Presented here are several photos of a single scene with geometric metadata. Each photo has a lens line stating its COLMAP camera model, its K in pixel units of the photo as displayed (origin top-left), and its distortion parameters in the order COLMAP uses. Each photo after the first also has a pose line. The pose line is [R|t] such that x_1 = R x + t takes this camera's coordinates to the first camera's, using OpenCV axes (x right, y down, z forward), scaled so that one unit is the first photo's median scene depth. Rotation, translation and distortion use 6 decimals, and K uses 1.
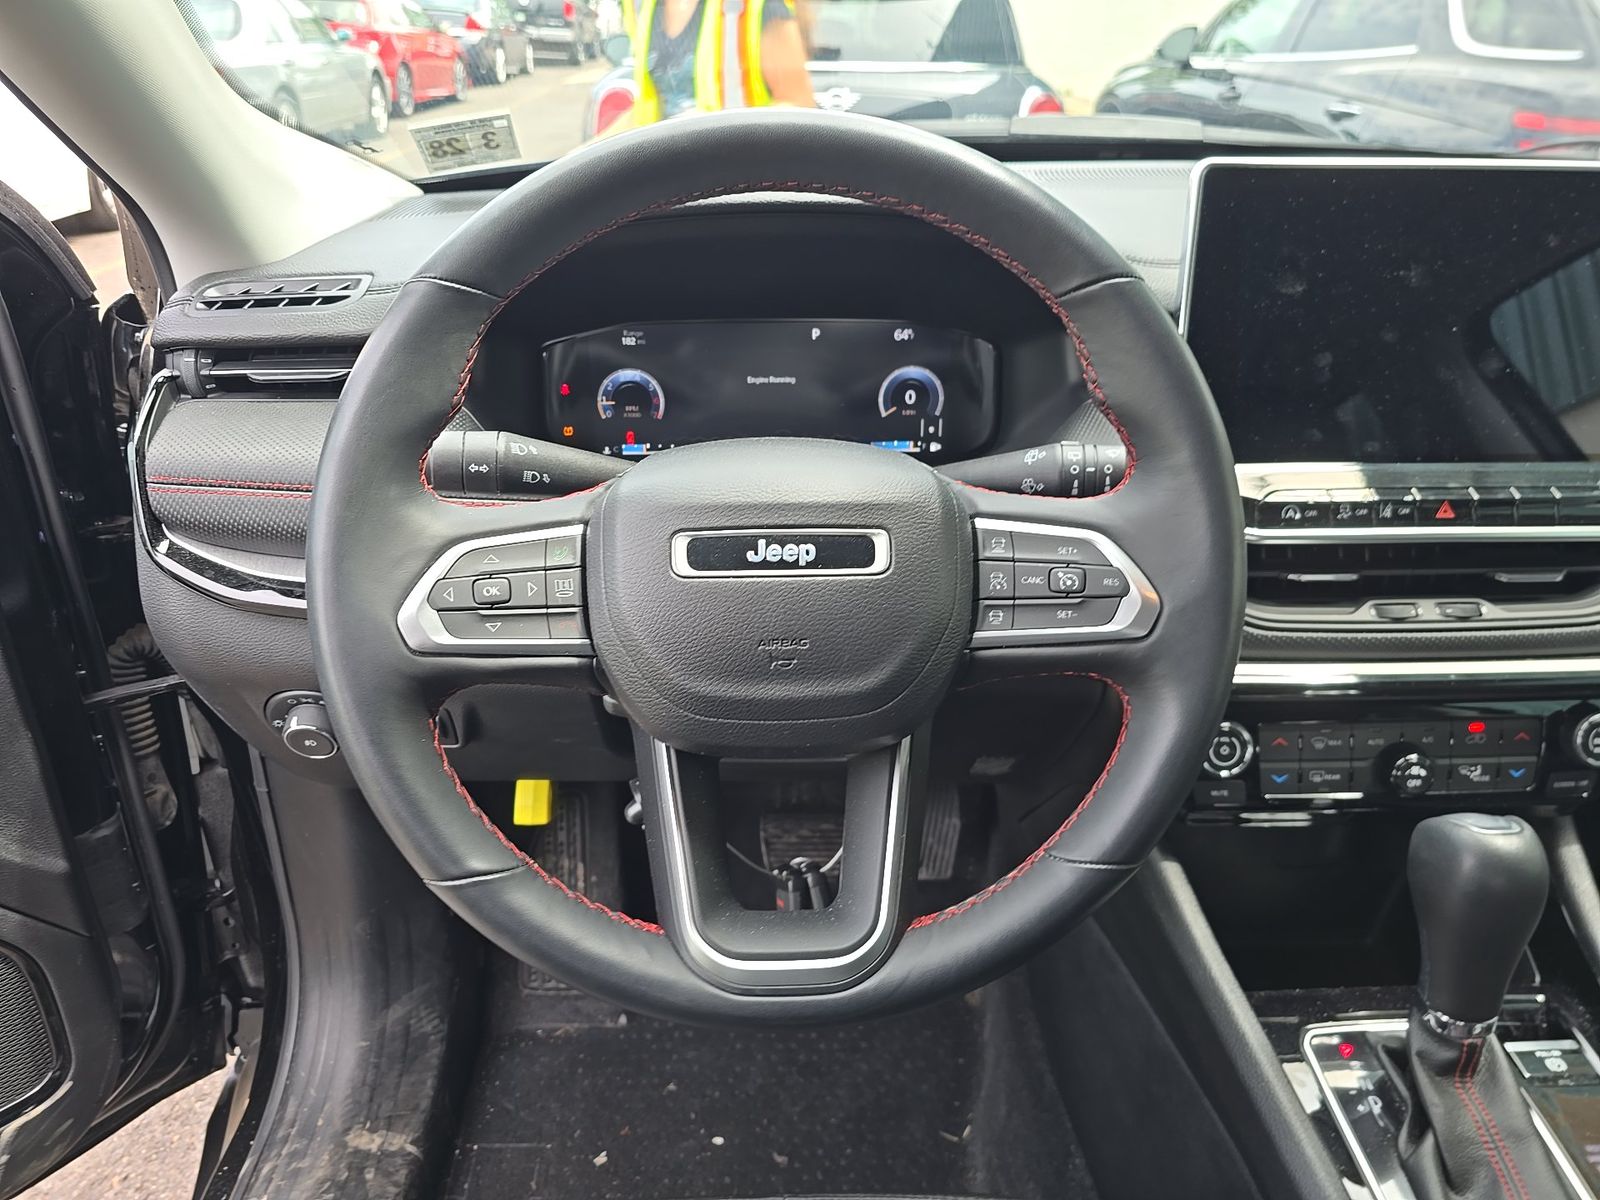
lens RADIAL K [[1078.8, 0, 797.6], [0, 1078.8, 583.3], [0, 0, 1]] dist [0.067287, -0.091776]
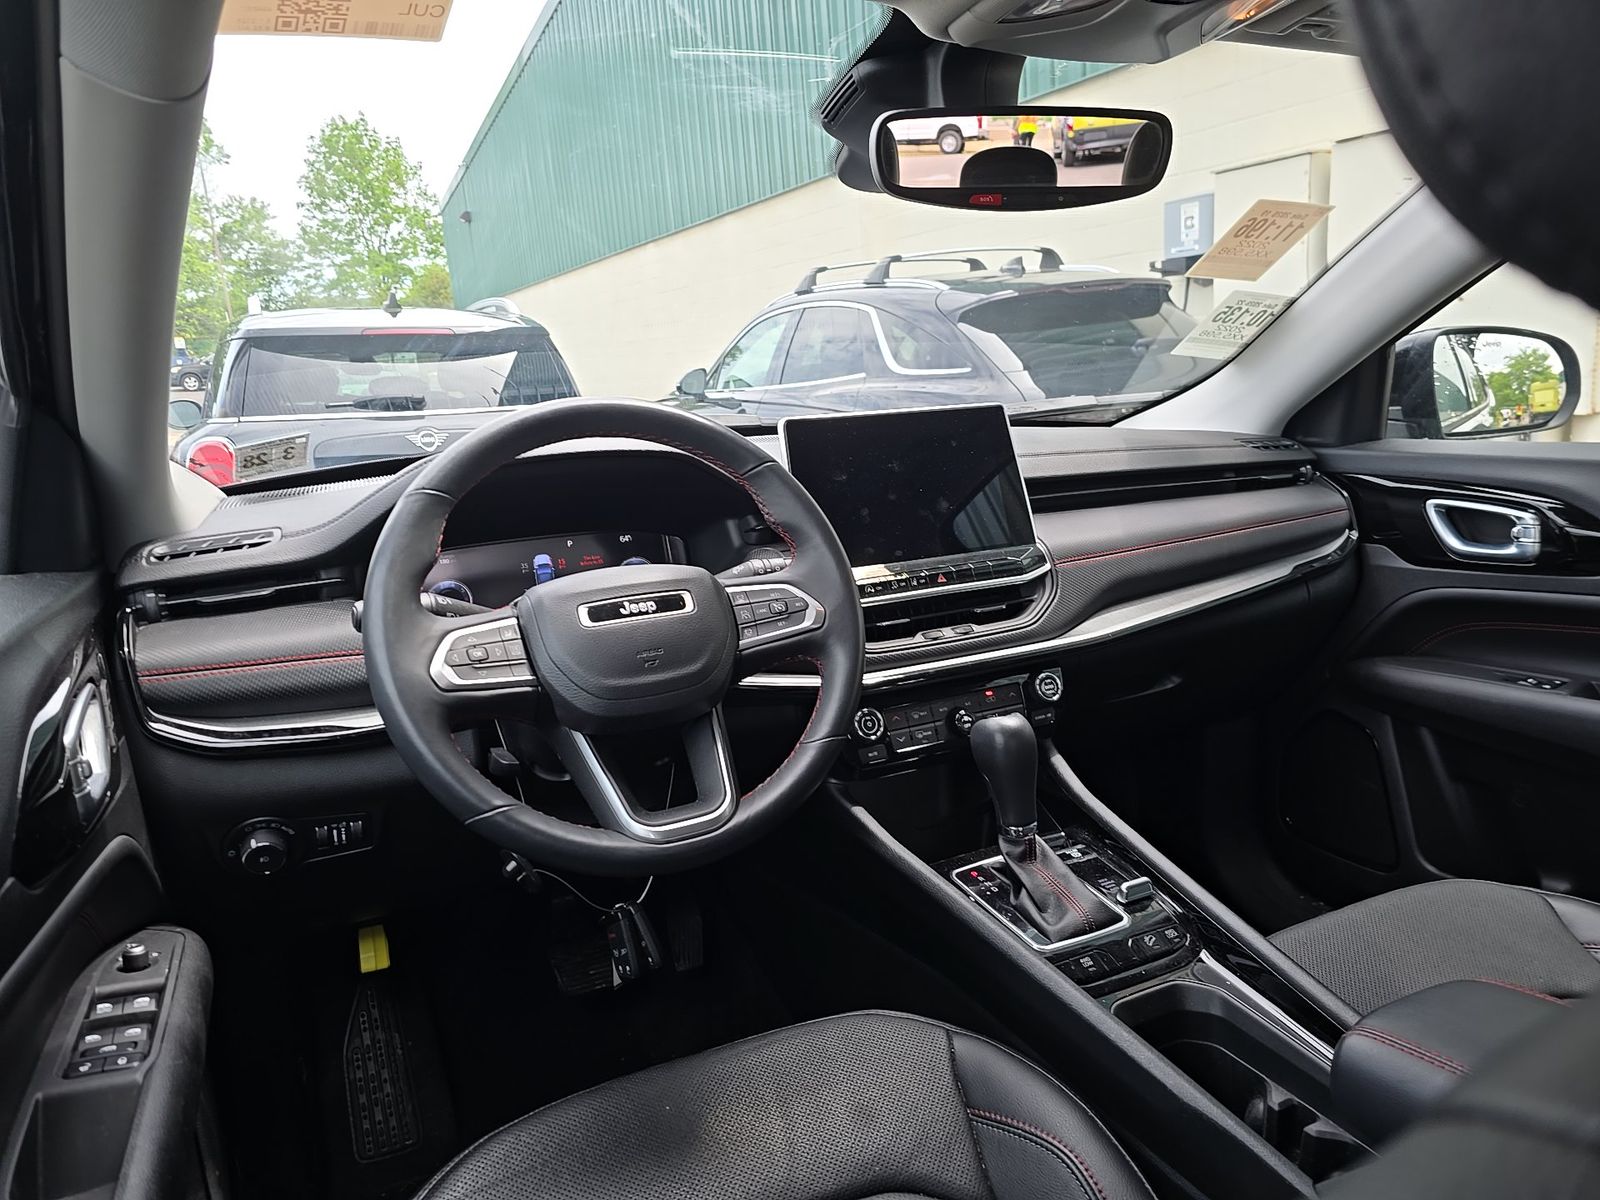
lens RADIAL K [[1072.4, 0, 796.1], [0, 1072.4, 591.9], [0, 0, 1]] dist [0.086718, -0.108562]
pose [[0.914240, -0.130221, 0.383677, -0.424233], [0.230688, 0.945770, -0.228695, 0.388489], [-0.333089, 0.297592, 0.894701, -0.687415]]
